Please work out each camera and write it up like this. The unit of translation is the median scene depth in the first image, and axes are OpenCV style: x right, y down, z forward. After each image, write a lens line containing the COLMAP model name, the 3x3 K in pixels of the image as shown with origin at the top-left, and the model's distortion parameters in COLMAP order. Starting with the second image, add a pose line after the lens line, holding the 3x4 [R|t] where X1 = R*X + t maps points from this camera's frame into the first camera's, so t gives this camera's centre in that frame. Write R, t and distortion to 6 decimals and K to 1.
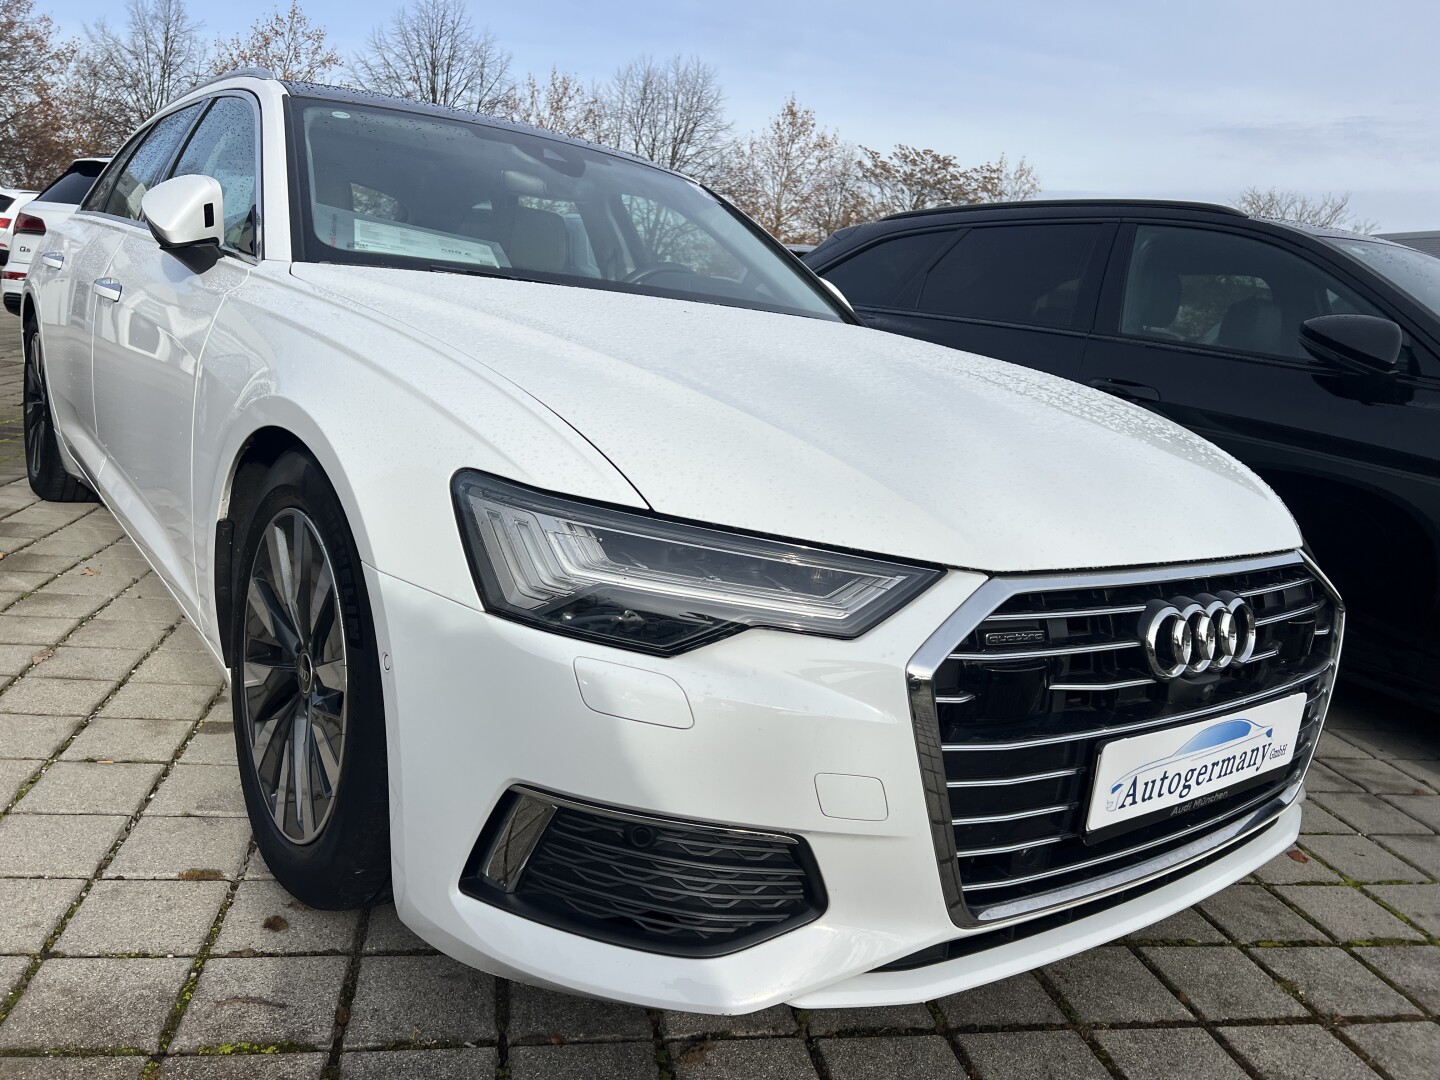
lens RADIAL K [[1088.0, 0, 724.5], [0, 1088.0, 539.6], [0, 0, 1]] dist [0.062316, -0.070319]
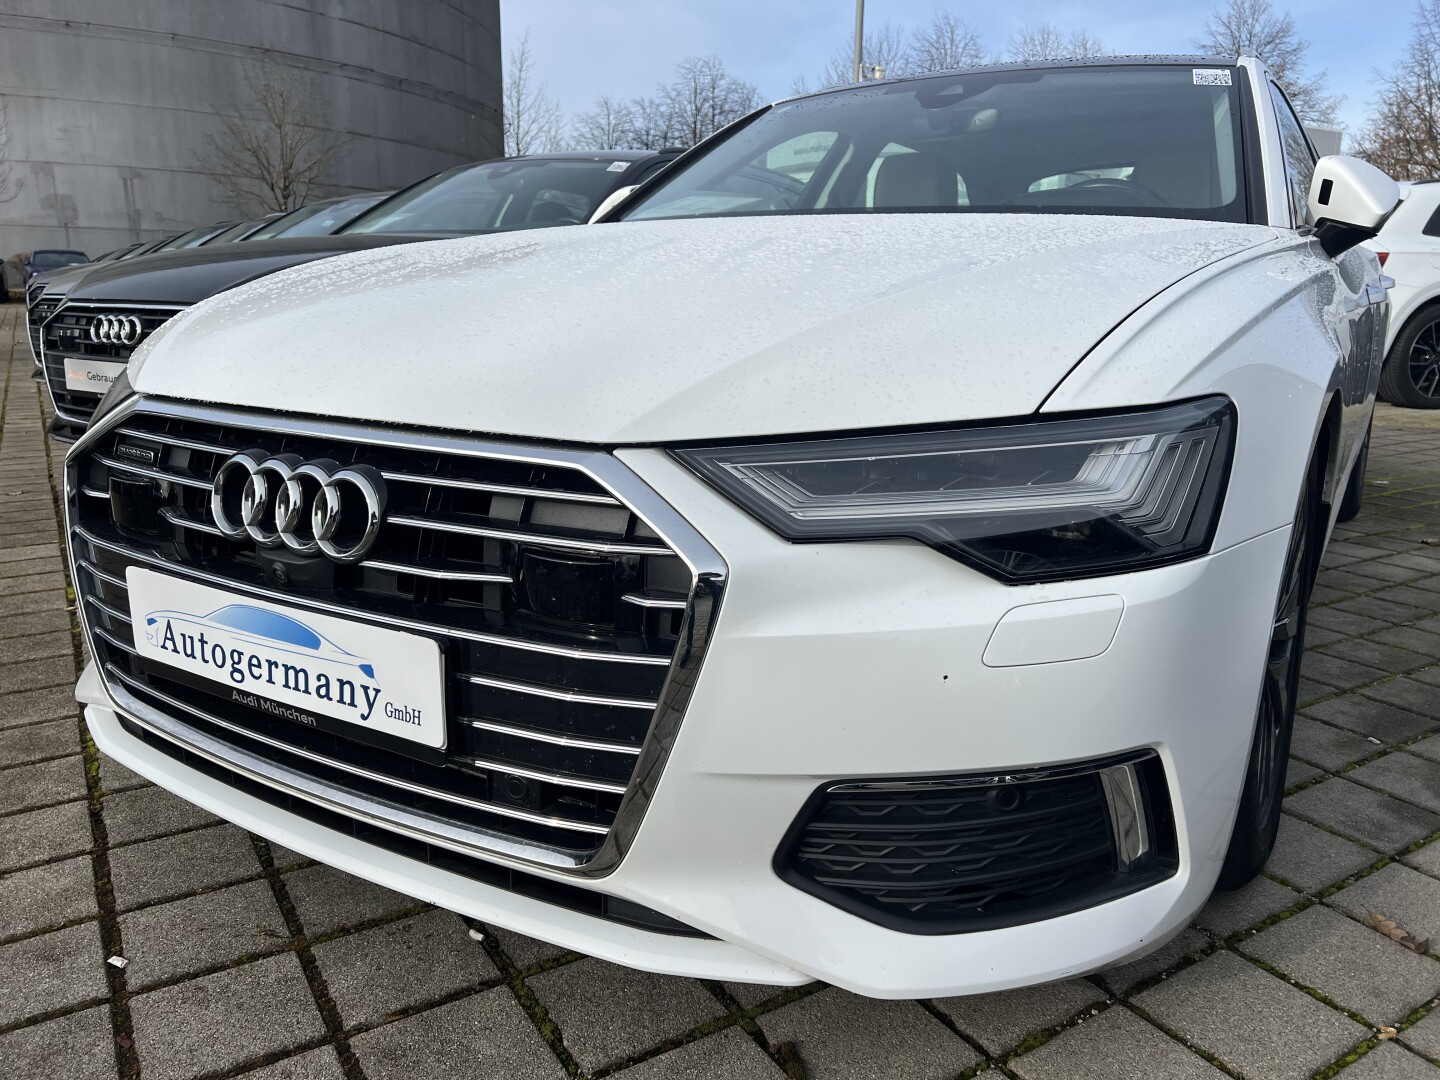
lens RADIAL K [[1093.9, 0, 725.1], [0, 1093.9, 534.4], [0, 0, 1]] dist [0.060276, -0.072158]
pose [[0.344839, 0.102517, -0.933047, 1.298207], [-0.162731, 0.985496, 0.048136, 0.016575], [0.924448, 0.135237, 0.356520, 0.995688]]
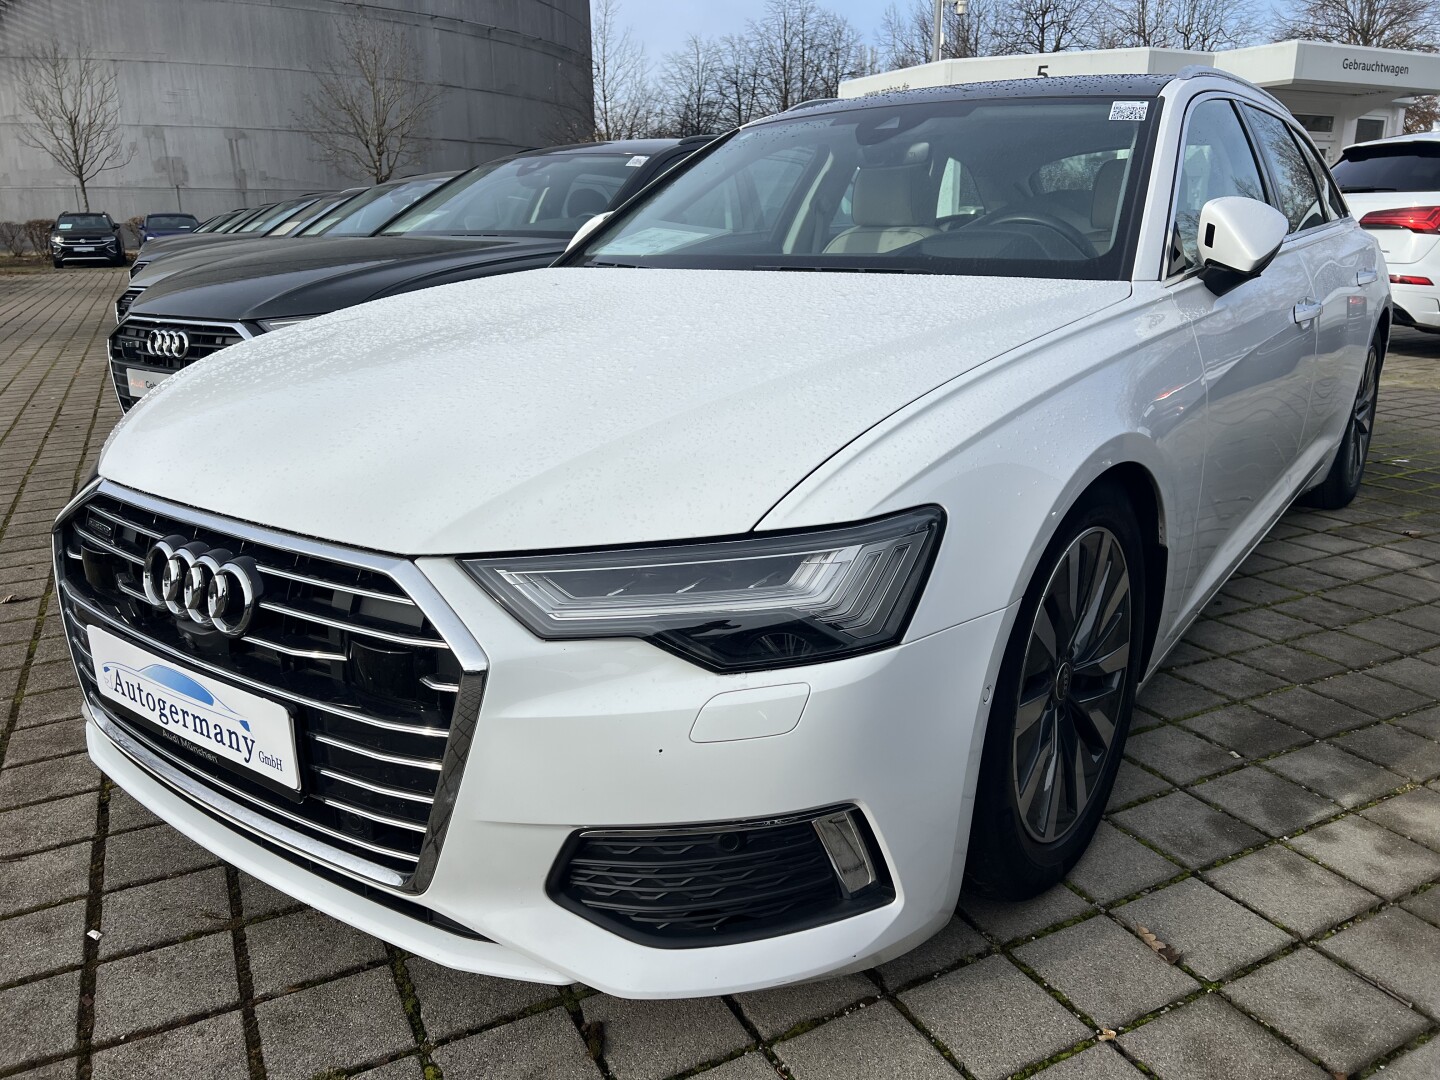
lens RADIAL K [[1098.7, 0, 718.8], [0, 1098.7, 531.1], [0, 0, 1]] dist [0.047969, -0.052383]
pose [[0.255812, 0.148720, -0.955219, 1.513326], [-0.151714, 0.982028, 0.112265, -0.149506], [0.954748, 0.116201, 0.273777, 1.159983]]
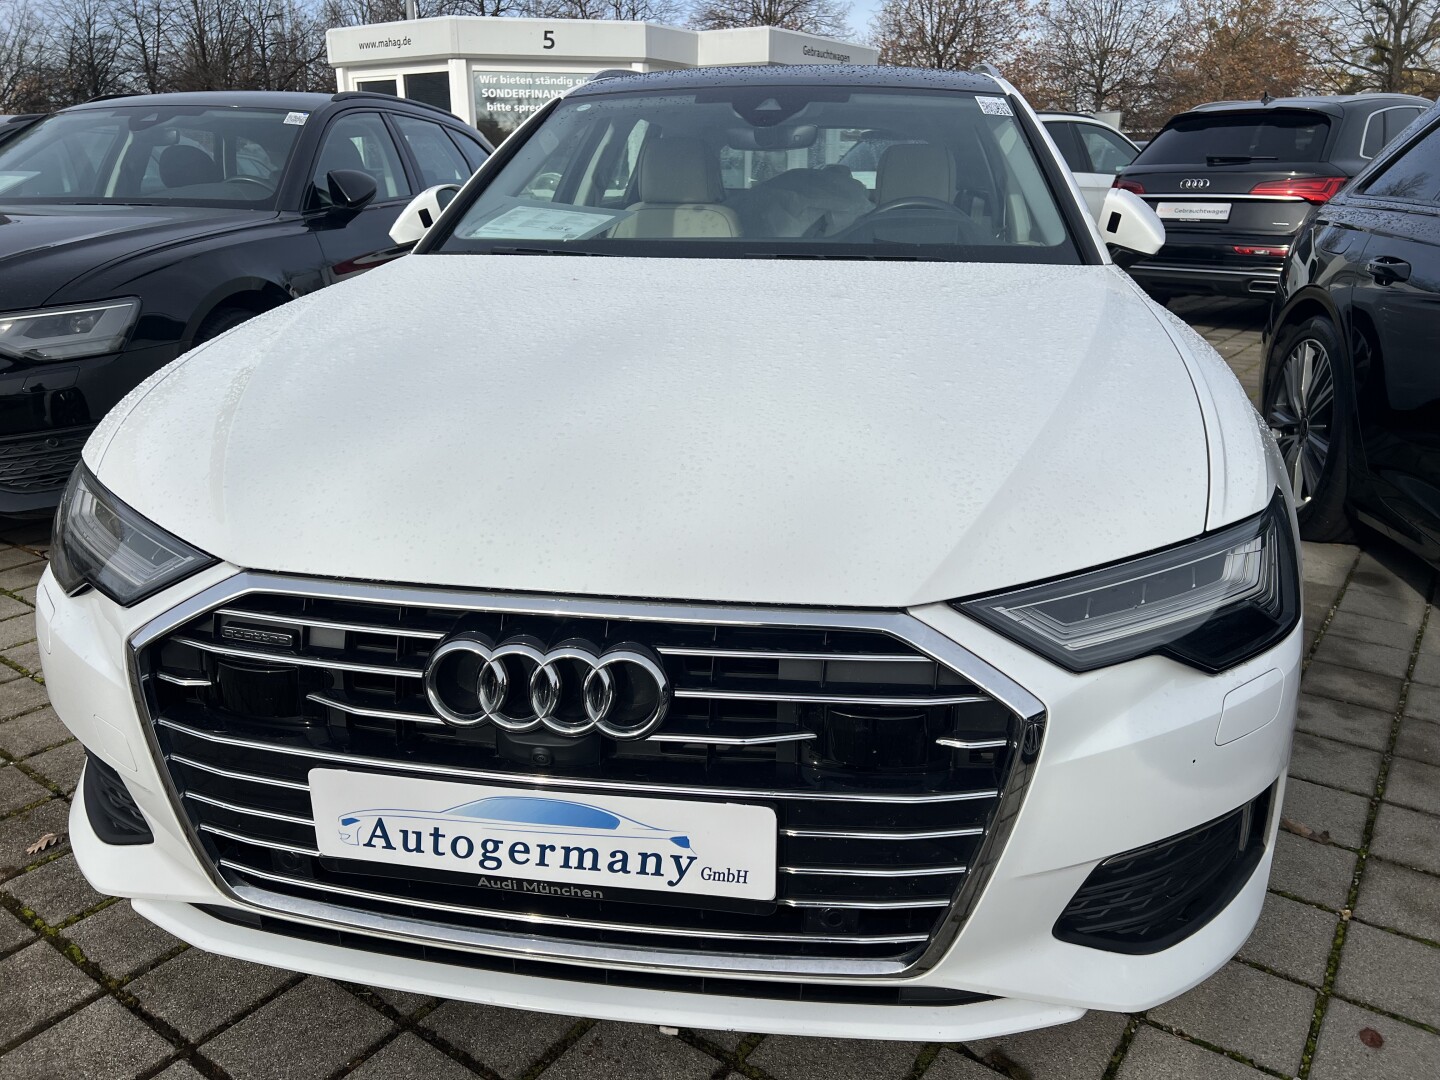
lens RADIAL K [[1093.4, 0, 723.8], [0, 1093.4, 538.0], [0, 0, 1]] dist [0.064374, -0.077124]
pose [[0.675867, 0.122162, -0.726829, 1.083625], [-0.075048, 0.992449, 0.097020, -0.108816], [0.733192, -0.011025, 0.679932, 0.542645]]
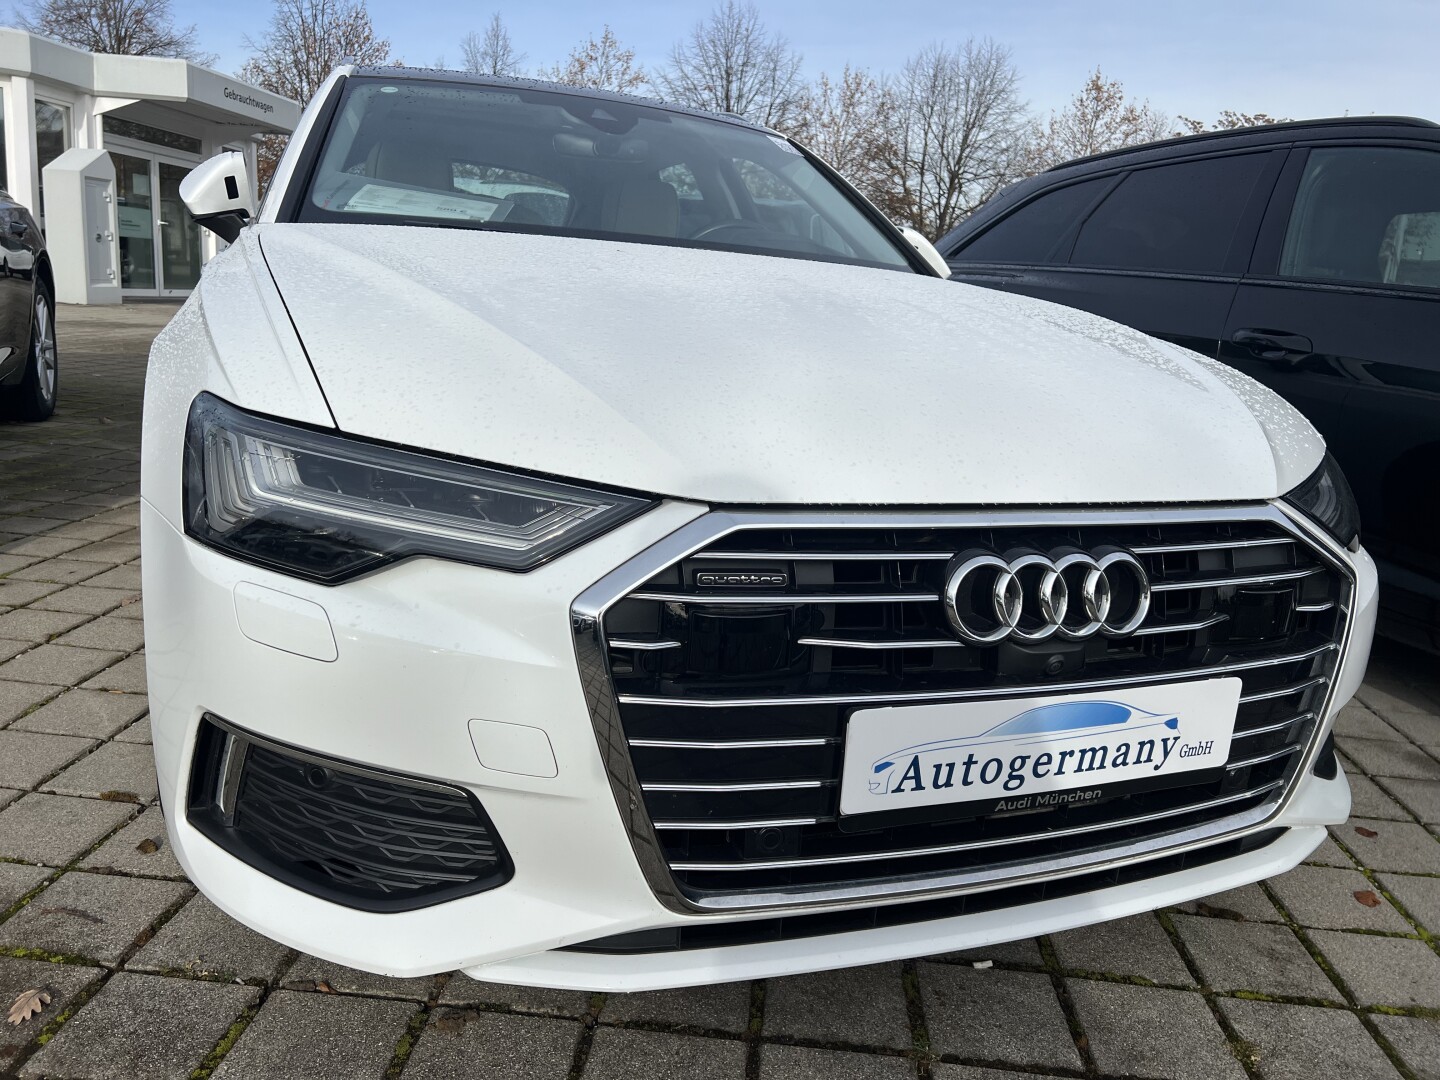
lens RADIAL K [[1092.5, 0, 731.5], [0, 1092.5, 529.7], [0, 0, 1]] dist [0.048147, -0.054497]
pose [[0.964193, 0.017710, -0.264608, 0.415057], [-0.019516, 0.999801, -0.004199, 0.046106], [0.264481, 0.009213, 0.964347, 0.146526]]
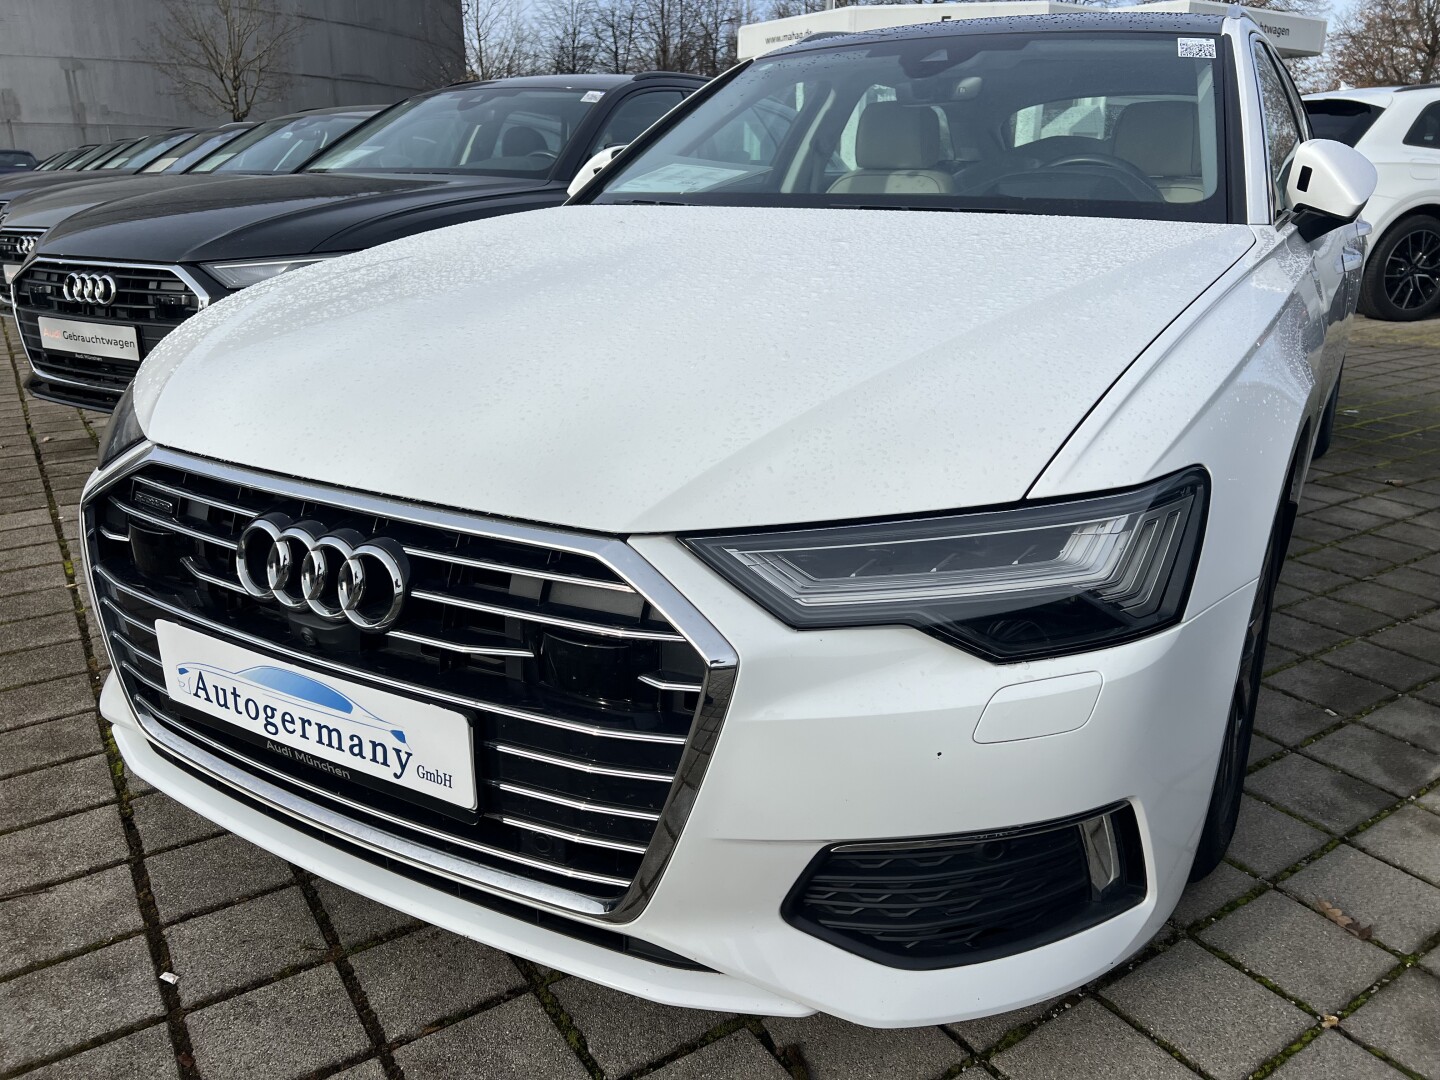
lens RADIAL K [[1093.4, 0, 723.8], [0, 1093.4, 538.0], [0, 0, 1]] dist [0.064374, -0.077124]
pose [[0.366152, 0.187335, -0.911503, 1.315444], [-0.149187, 0.978674, 0.141211, -0.106663], [0.918518, 0.084280, 0.386291, 0.945481]]
